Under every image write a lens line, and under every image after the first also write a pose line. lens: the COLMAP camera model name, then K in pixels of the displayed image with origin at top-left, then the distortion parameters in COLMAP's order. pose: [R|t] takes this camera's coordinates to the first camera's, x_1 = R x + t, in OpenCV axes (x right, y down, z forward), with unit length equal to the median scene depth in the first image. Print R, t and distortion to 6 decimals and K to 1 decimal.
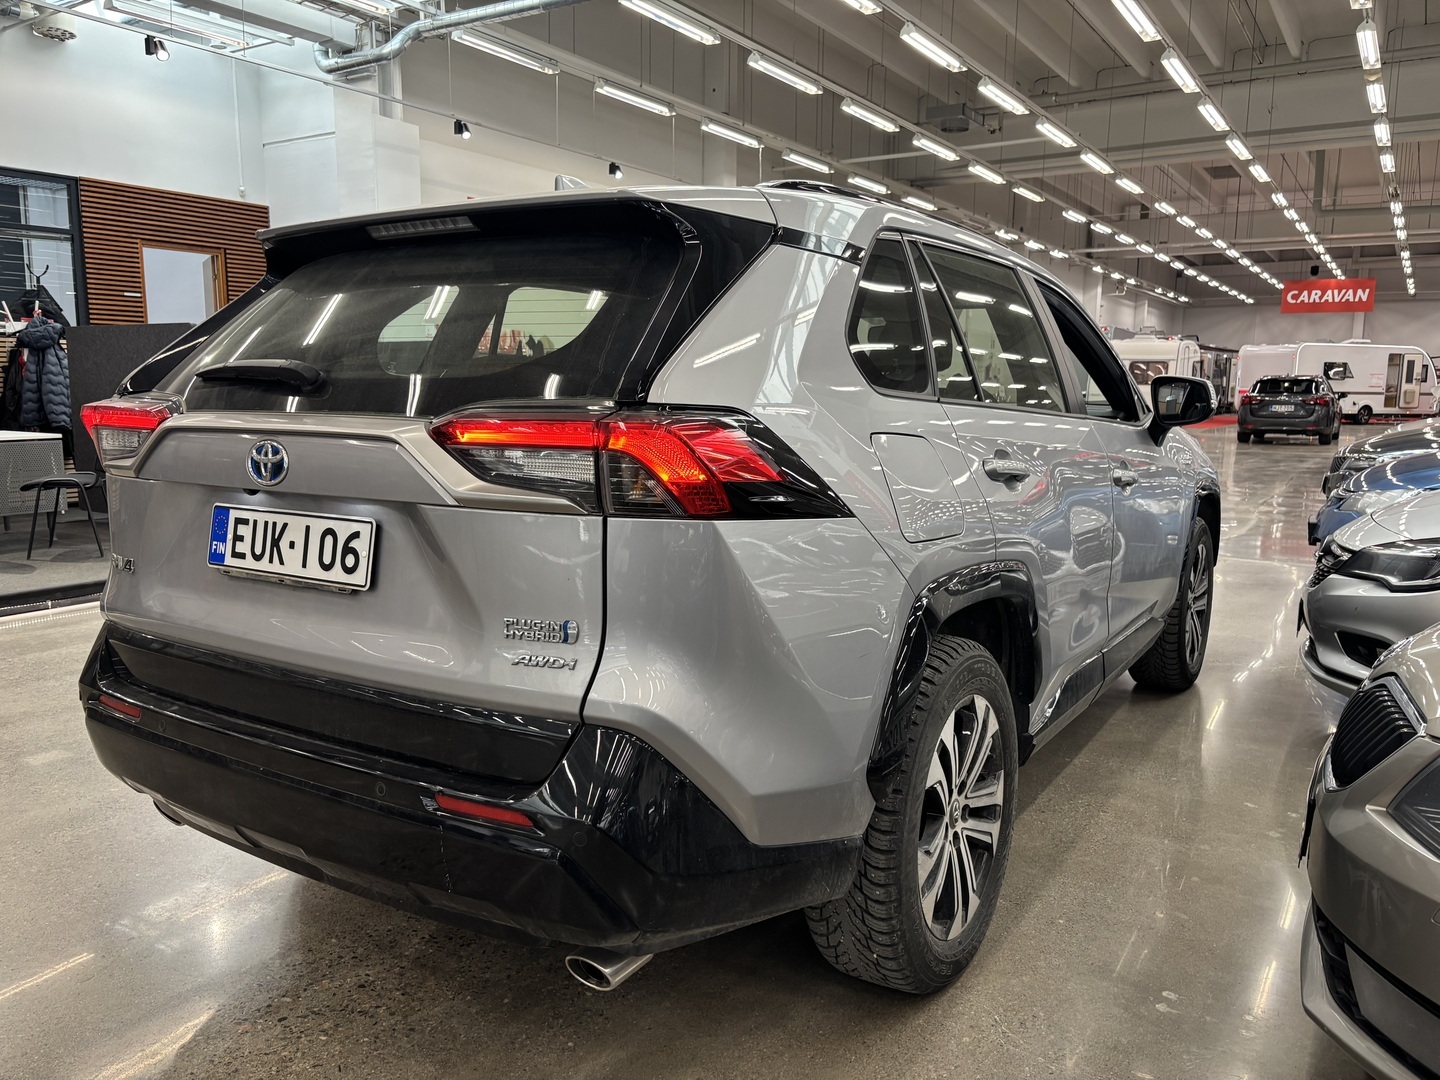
lens RADIAL K [[1089.8, 0, 733.9], [0, 1089.8, 540.5], [0, 0, 1]] dist [0.039902, -0.052957]
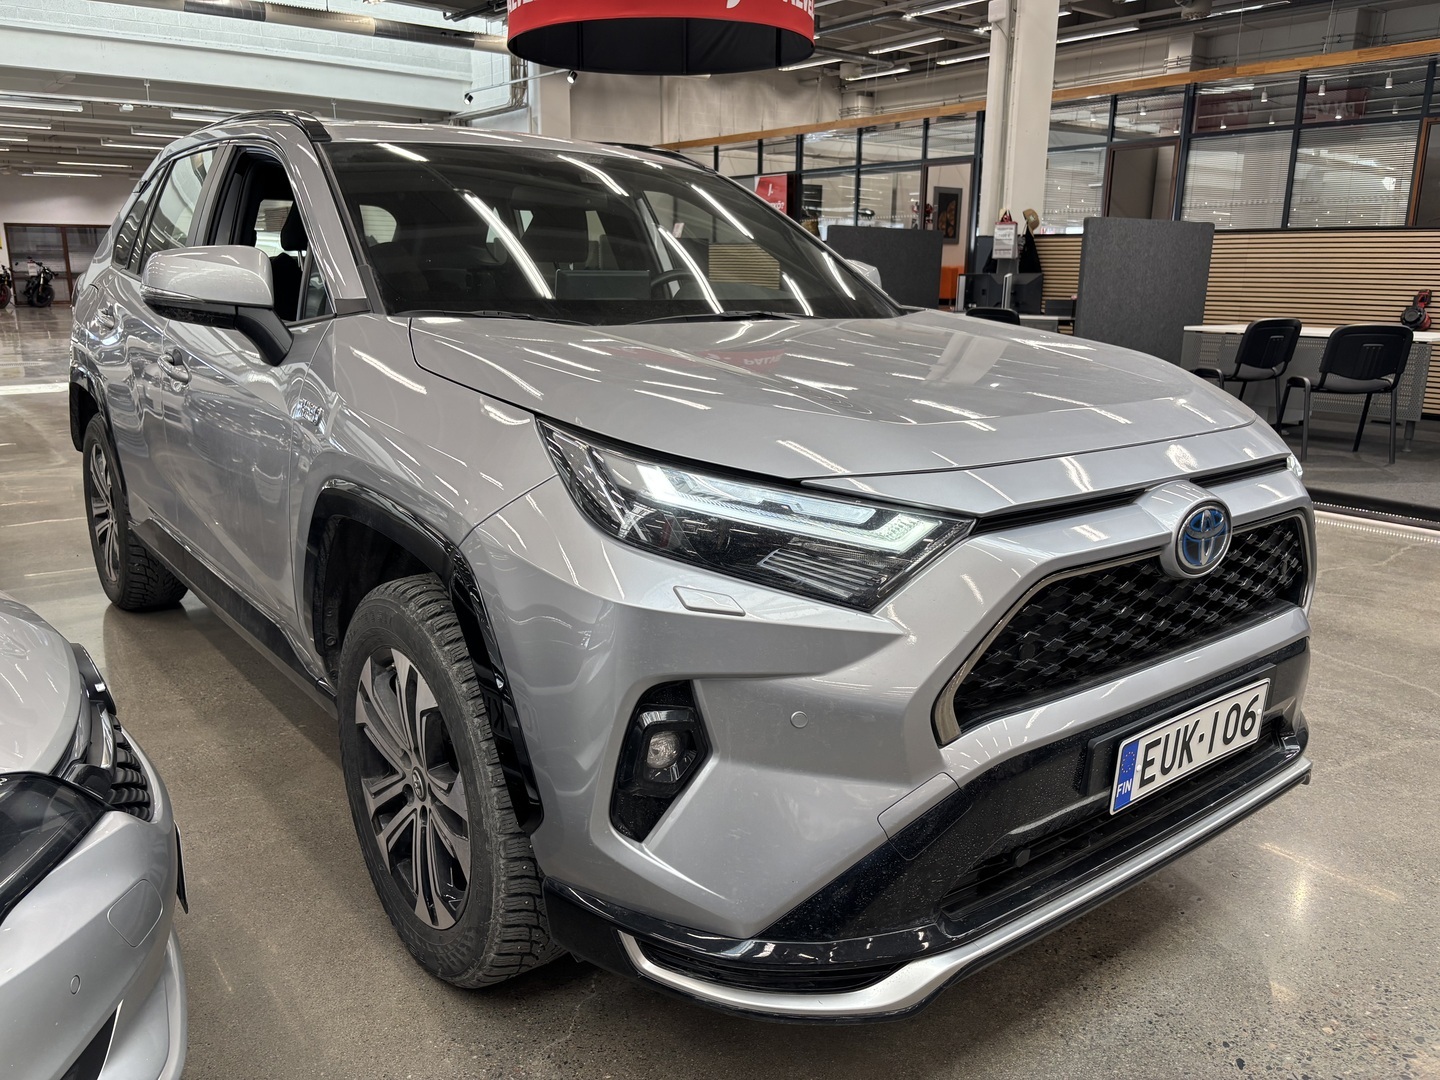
lens RADIAL K [[1089.8, 0, 717.3], [0, 1089.8, 552.7], [0, 0, 1]] dist [0.039902, -0.052957]
pose [[0.305374, -0.237945, 0.922024, -1.355683], [0.111718, 0.970542, 0.213465, -0.401474], [-0.945656, 0.037820, 0.322961, 1.053786]]
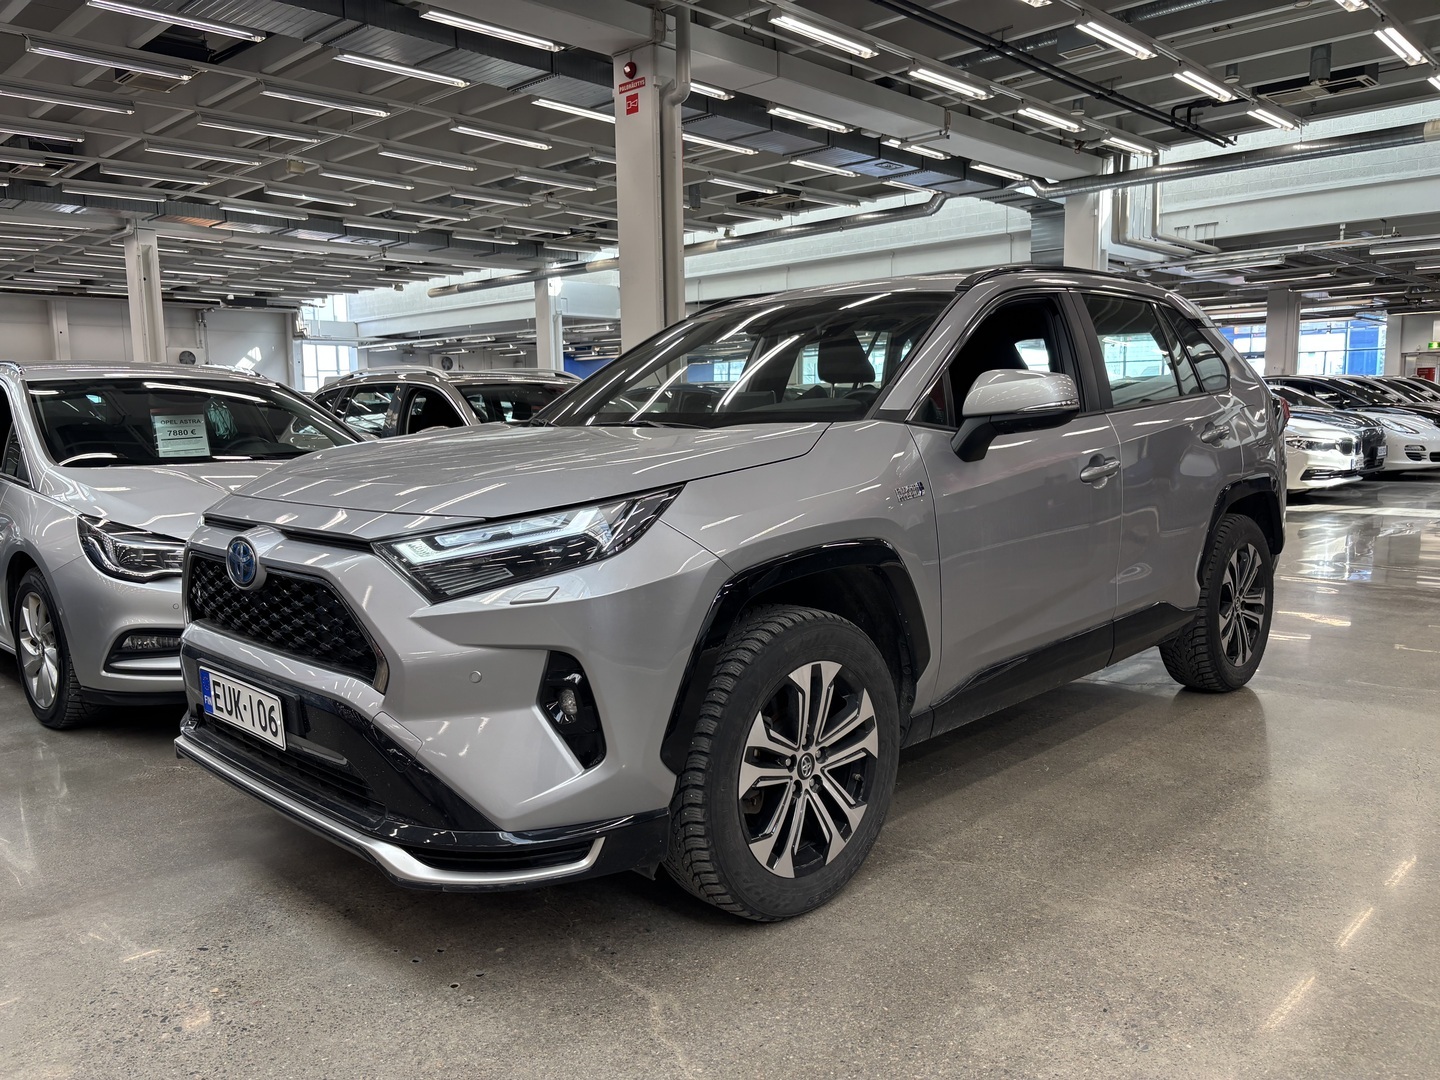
lens RADIAL K [[1089.8, 0, 709.6], [0, 1089.8, 534.9], [0, 0, 1]] dist [0.039902, -0.052957]
pose [[0.982652, 0.000574, -0.185456, 0.430643], [-0.002912, 0.999920, -0.012336, -0.194918], [0.185434, 0.012662, 0.982575, -0.261676]]
